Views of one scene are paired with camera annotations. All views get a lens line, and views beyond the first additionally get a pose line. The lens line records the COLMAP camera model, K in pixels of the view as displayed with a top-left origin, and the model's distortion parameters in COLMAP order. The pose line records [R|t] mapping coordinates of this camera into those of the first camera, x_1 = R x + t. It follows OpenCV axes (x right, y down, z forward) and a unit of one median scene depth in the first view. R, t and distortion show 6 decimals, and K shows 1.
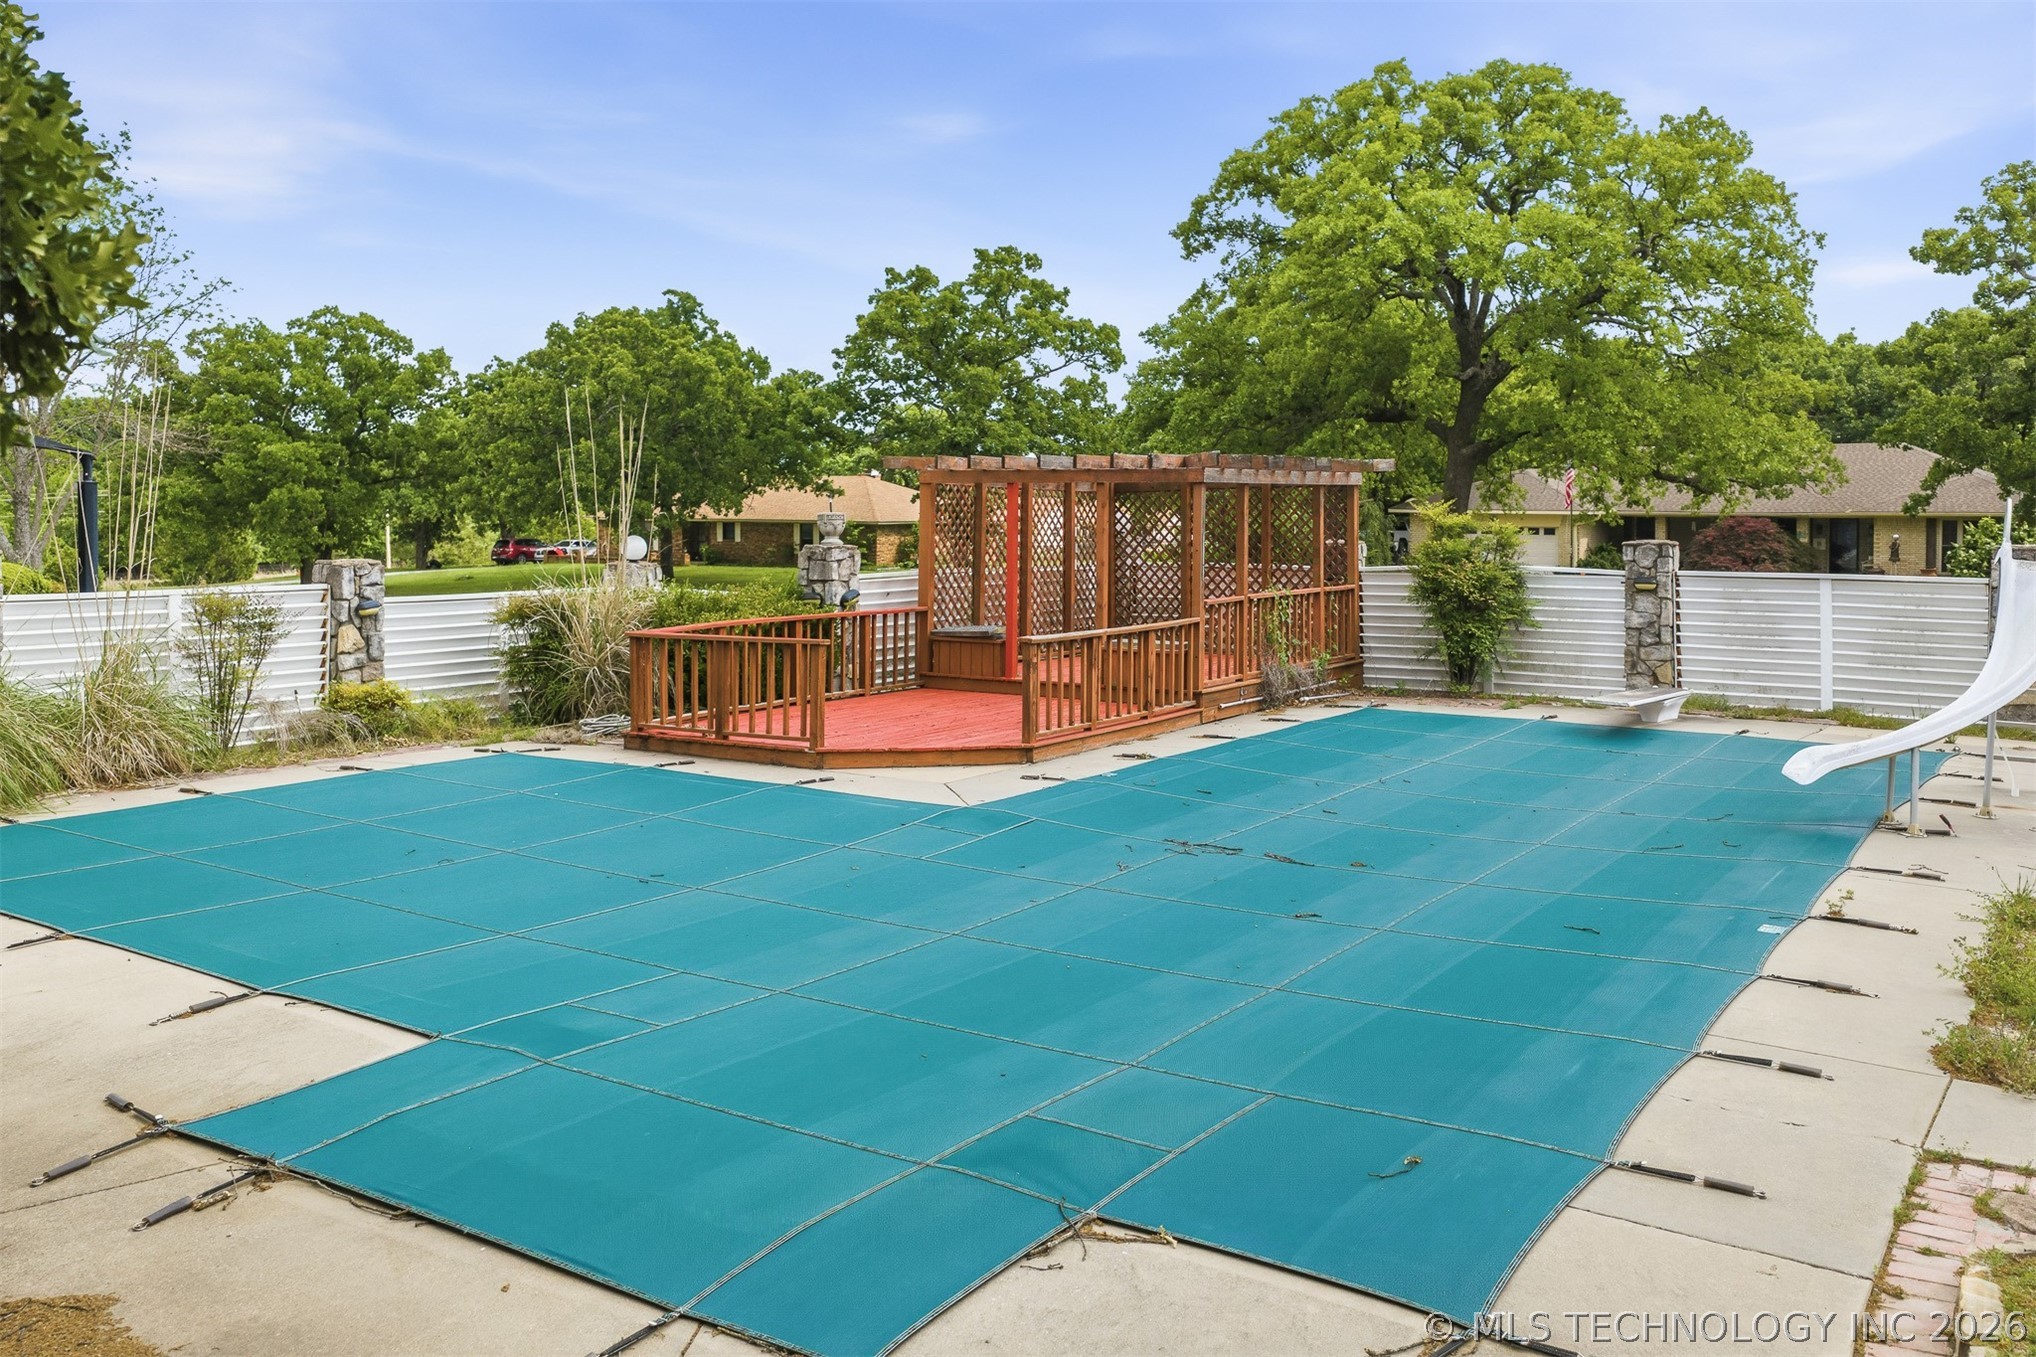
lens RADIAL K [[1703.8, 0, 1016.2], [0, 1703.8, 676.7], [0, 0, 1]] dist [0.005322, -0.009897]
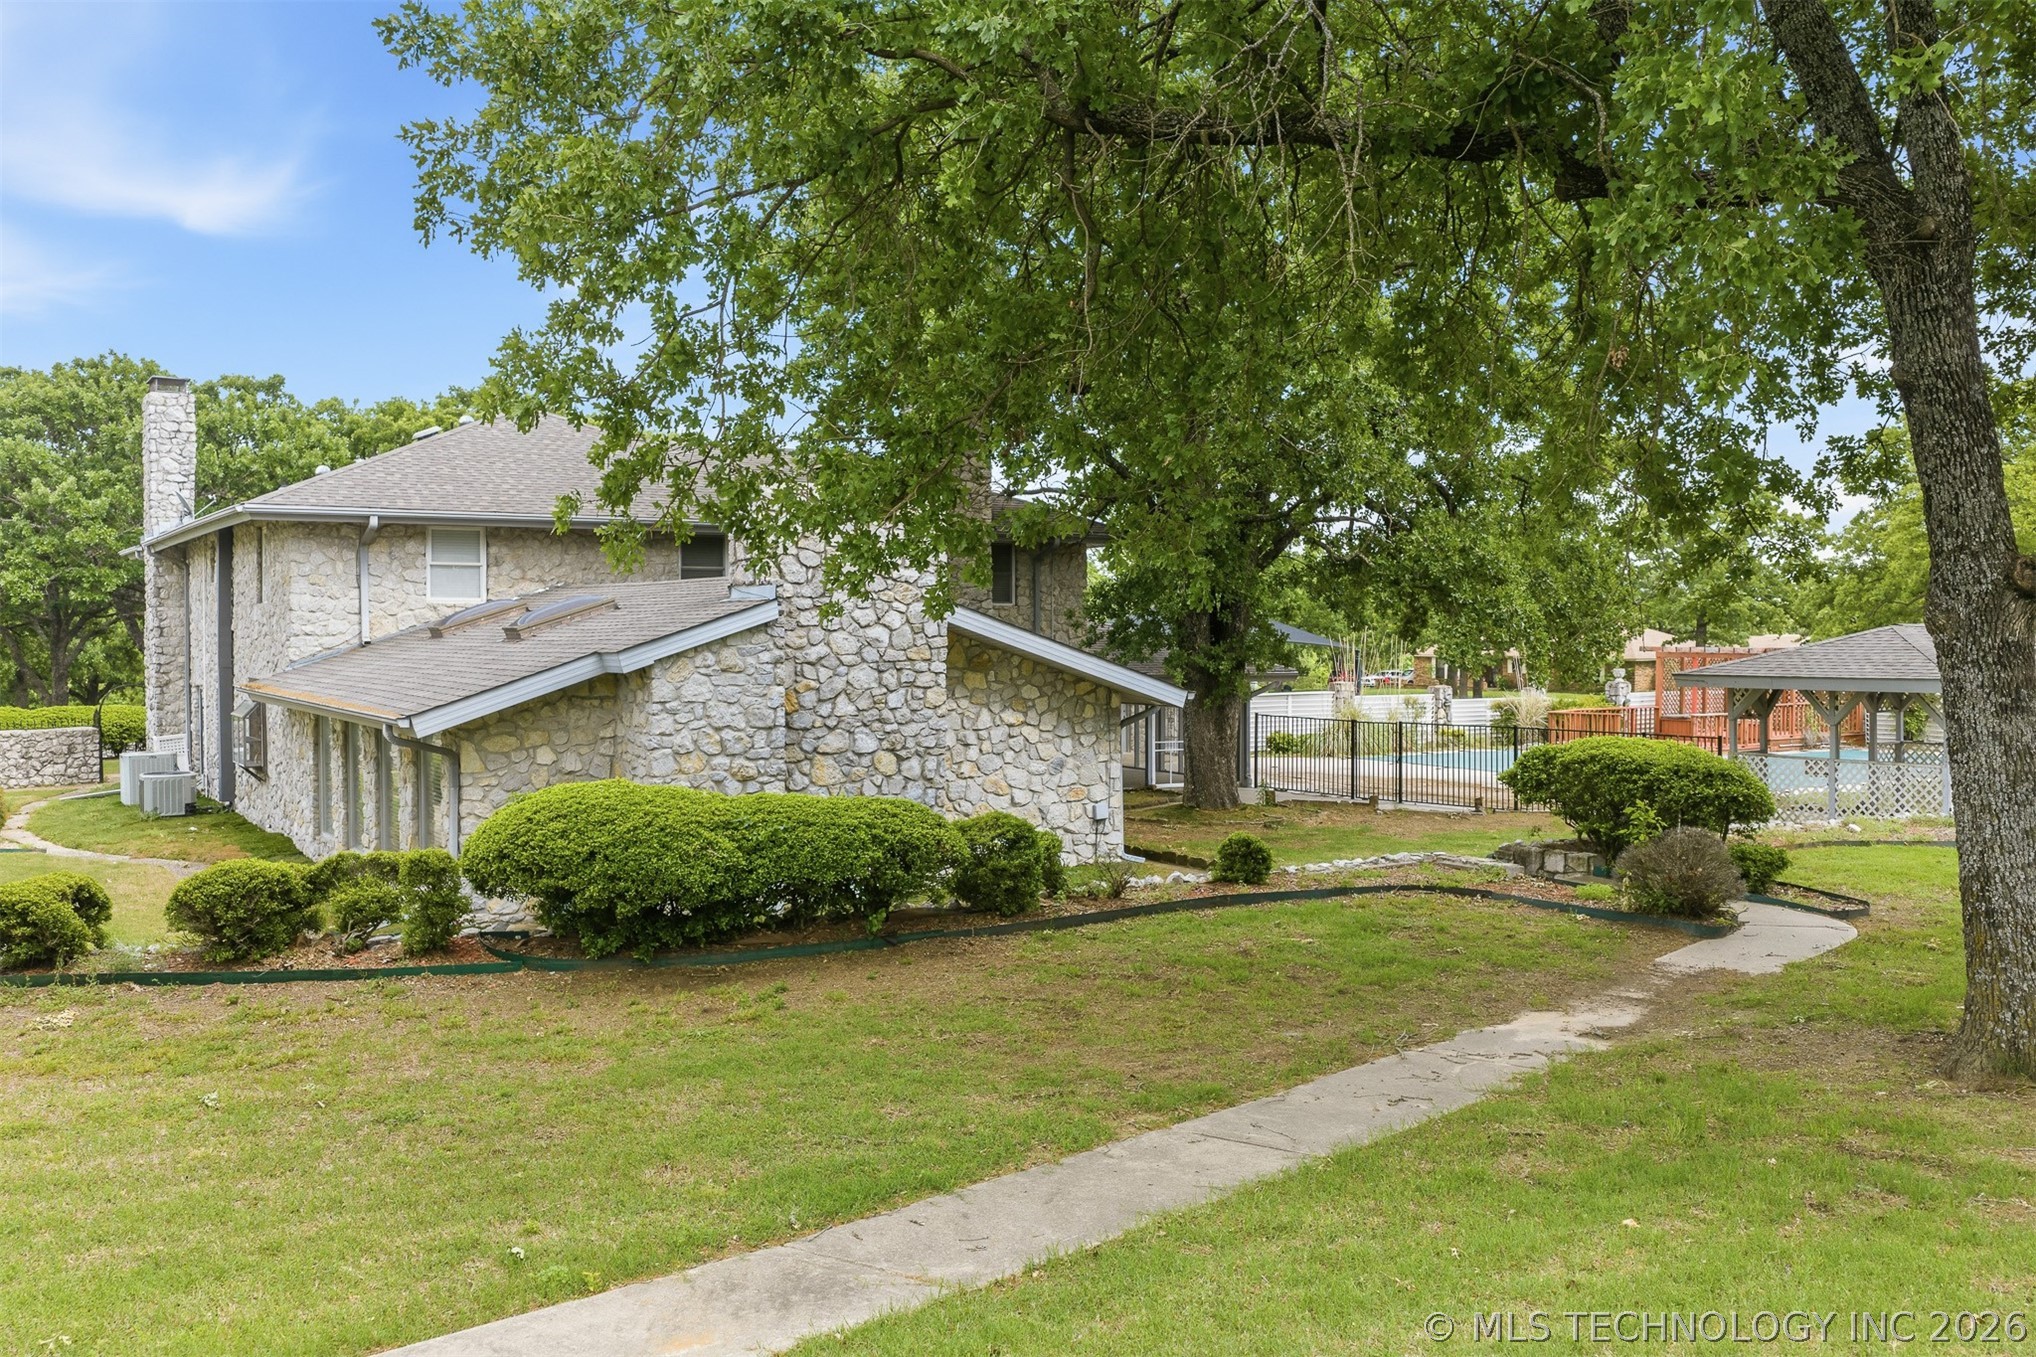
lens RADIAL K [[1703.8, 0, 1039.8], [0, 1703.8, 666.3], [0, 0, 1]] dist [0.005322, -0.009897]
pose [[0.914954, 0.003510, -0.403544, 0.123162], [-0.035804, 0.996725, -0.072508, 0.112568], [0.401968, 0.080790, 0.912083, -1.622271]]
